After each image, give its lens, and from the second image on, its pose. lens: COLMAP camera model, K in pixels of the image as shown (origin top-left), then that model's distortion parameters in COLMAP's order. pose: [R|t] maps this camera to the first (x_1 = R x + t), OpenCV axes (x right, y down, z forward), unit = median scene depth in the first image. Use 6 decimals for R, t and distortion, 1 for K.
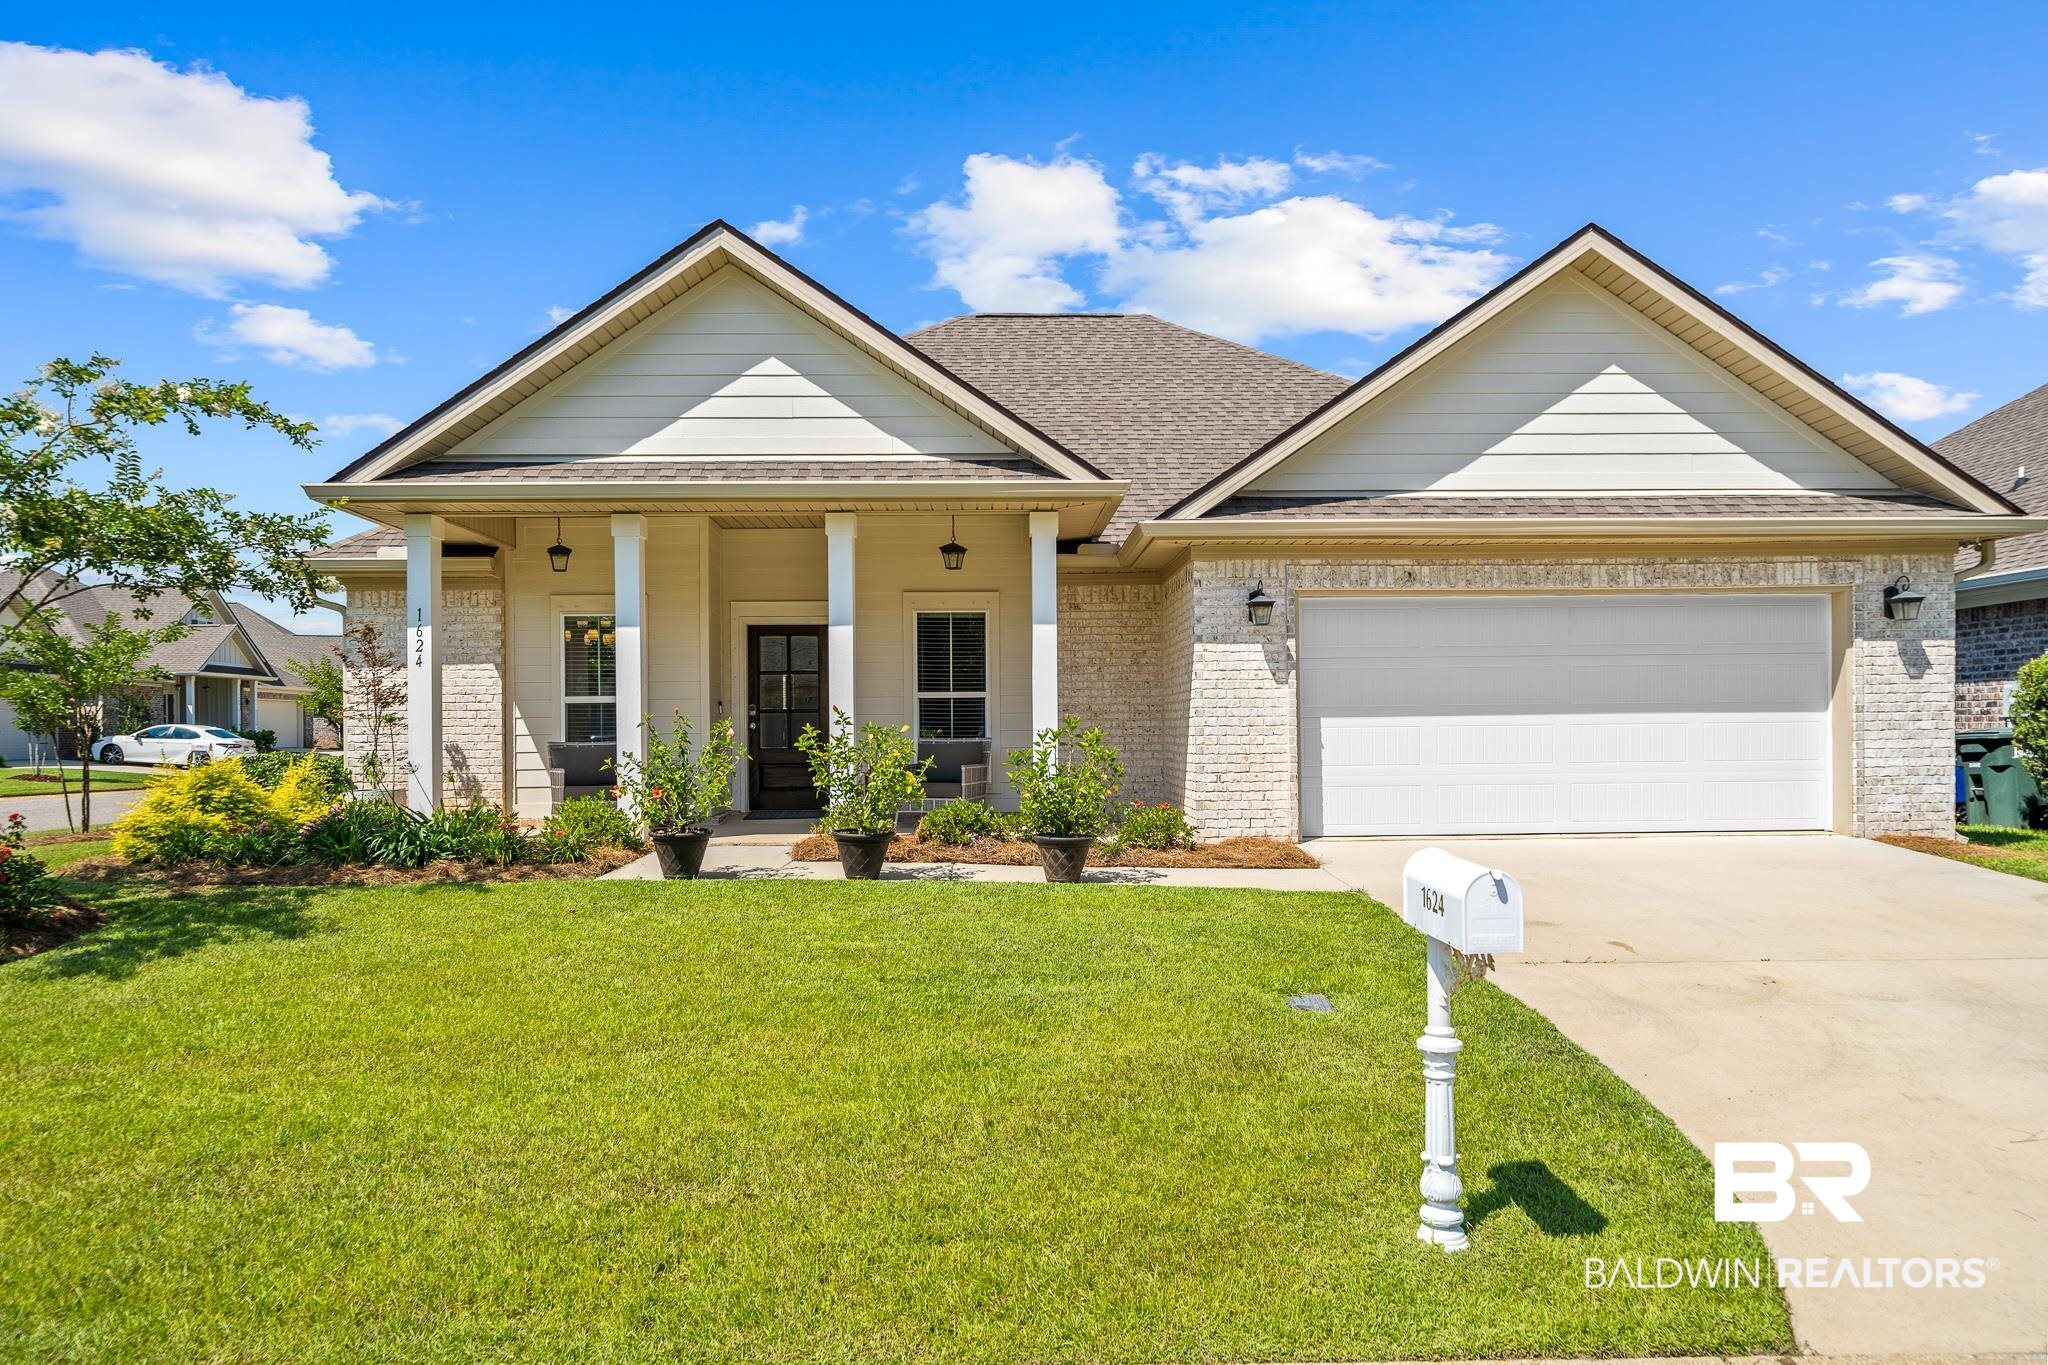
lens RADIAL K [[1383.5, 0, 1051.1], [0, 1383.5, 714.8], [0, 0, 1]] dist [-0.008923, 0.002572]
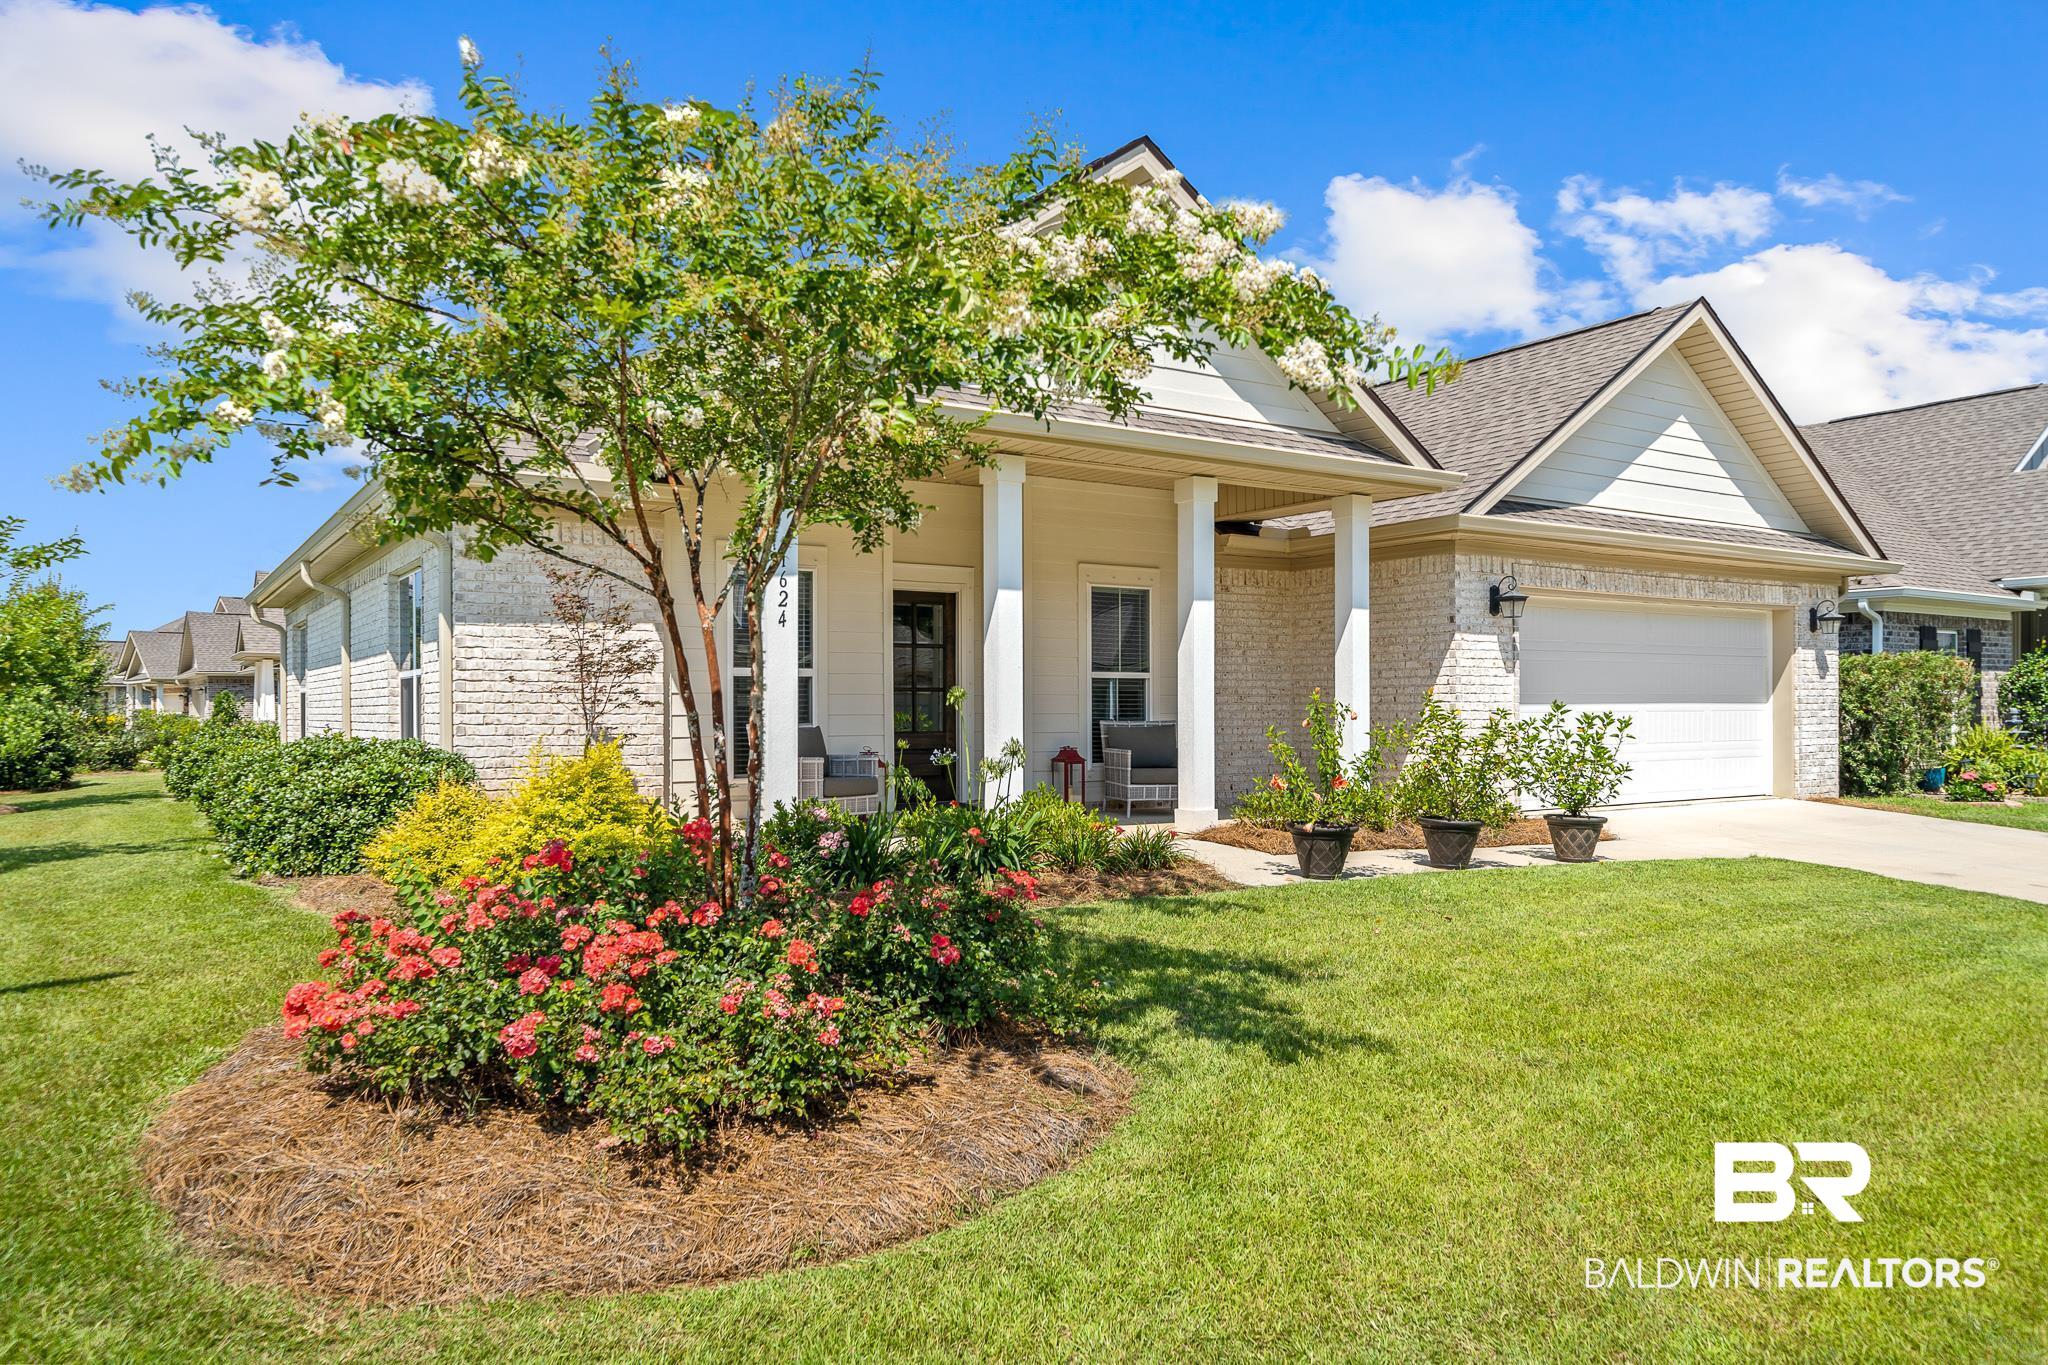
lens RADIAL K [[1383.5, 0, 1025.8], [0, 1383.5, 698.3], [0, 0, 1]] dist [-0.008923, 0.002572]
pose [[0.854016, 0.011223, 0.520126, -0.718721], [-0.012147, 0.999925, -0.001631, 0.004457], [-0.520105, -0.004925, 0.854088, 0.268356]]
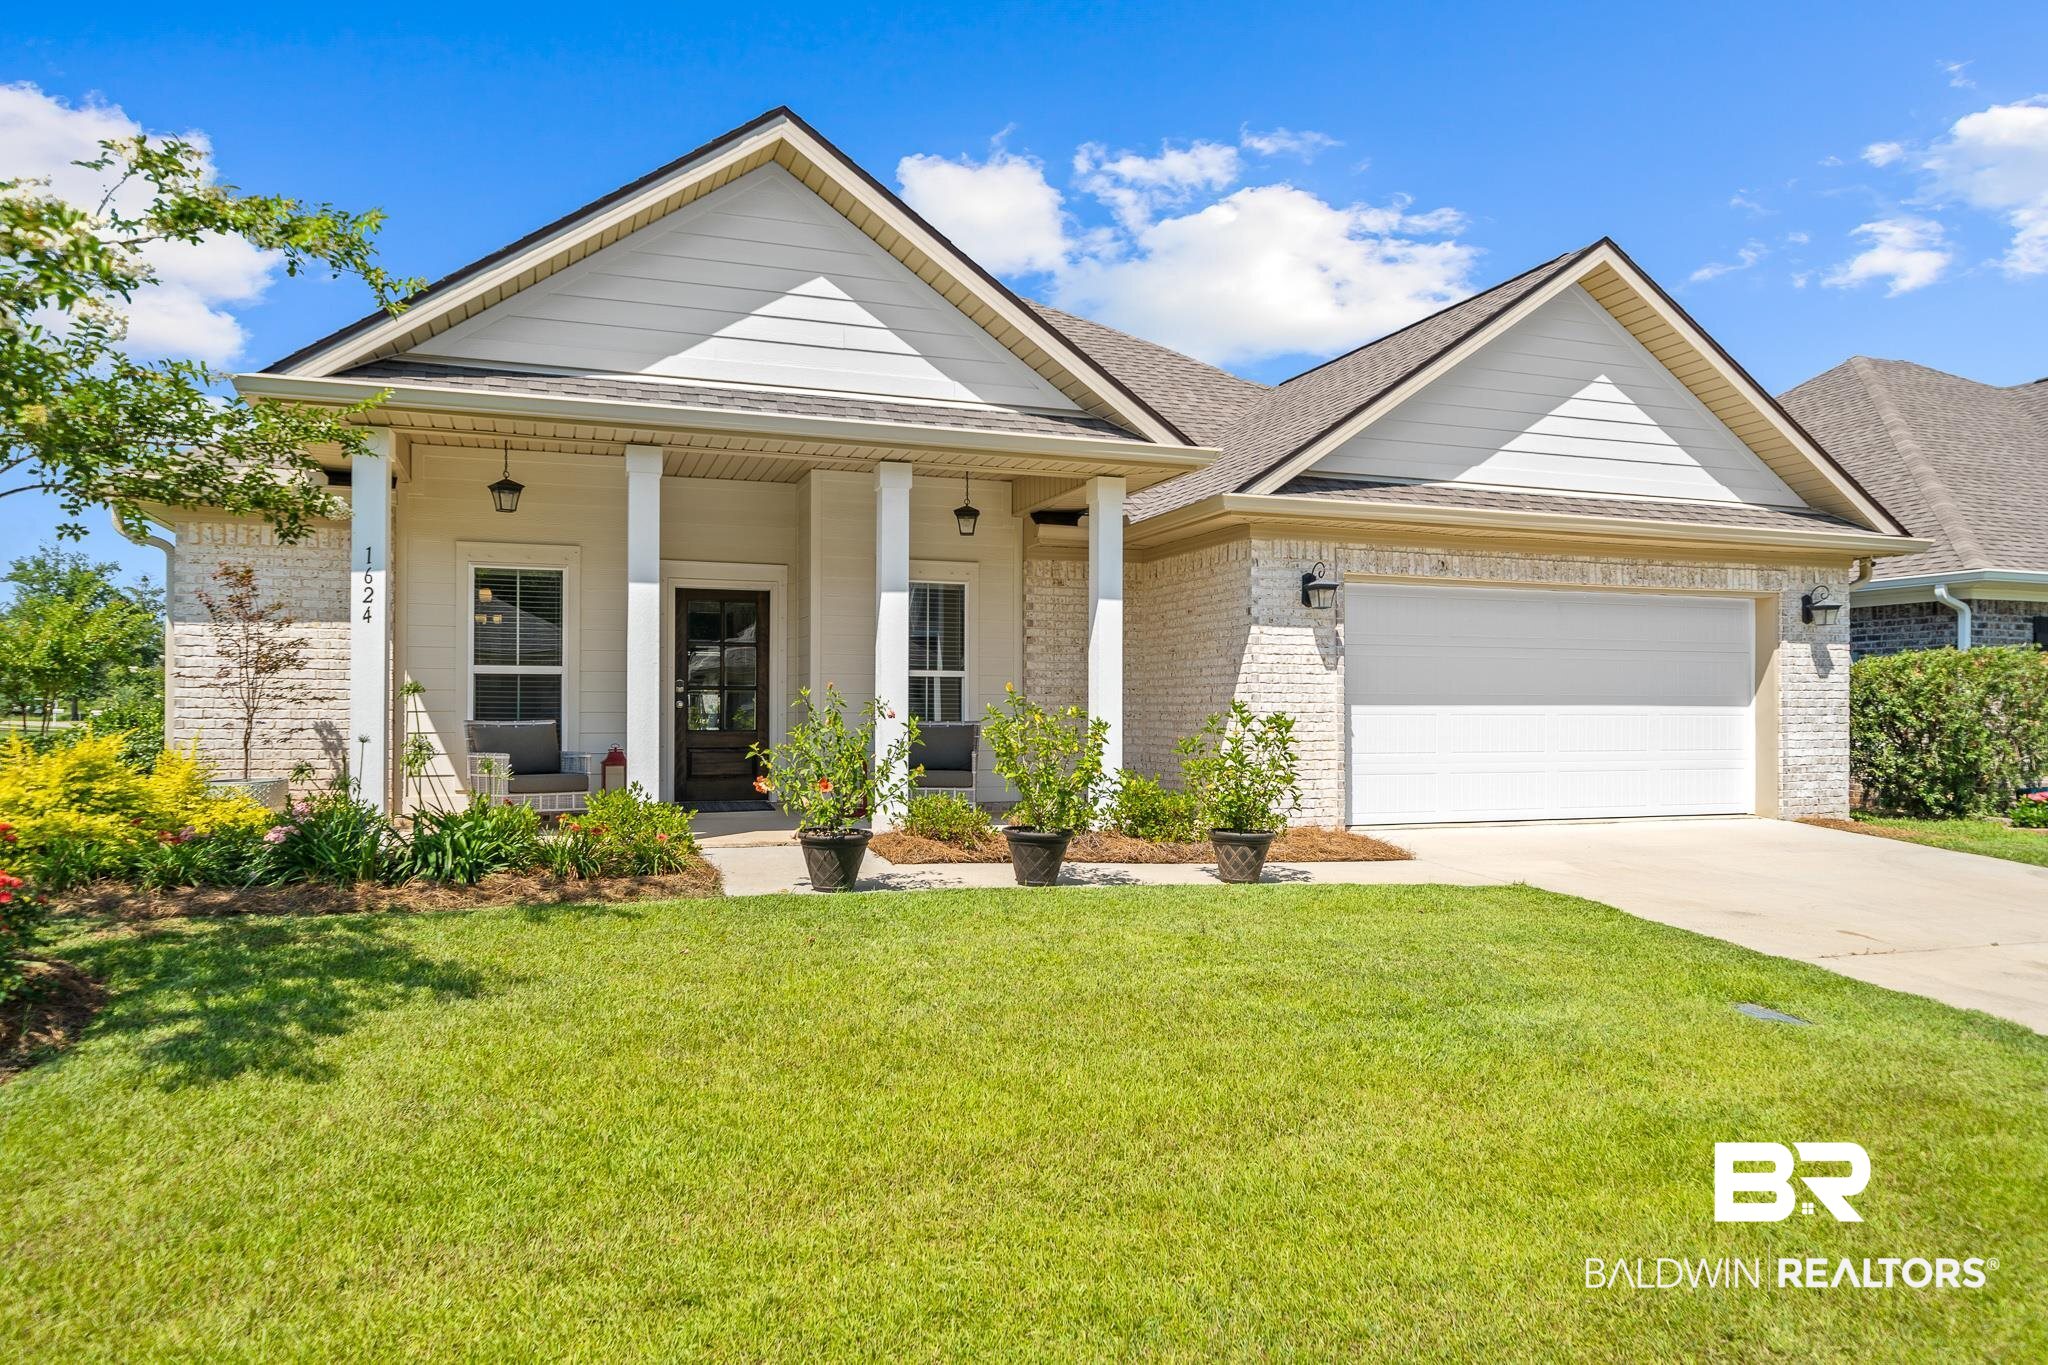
lens RADIAL K [[1324.5, 0, 1011.0], [0, 1324.5, 689.3], [0, 0, 1]] dist [-0.004629, -0.004160]
pose [[0.952974, 0.018350, 0.302497, -0.328242], [-0.016077, 0.999821, -0.010003, 0.004523], [-0.302626, 0.004669, 0.953098, 0.177528]]
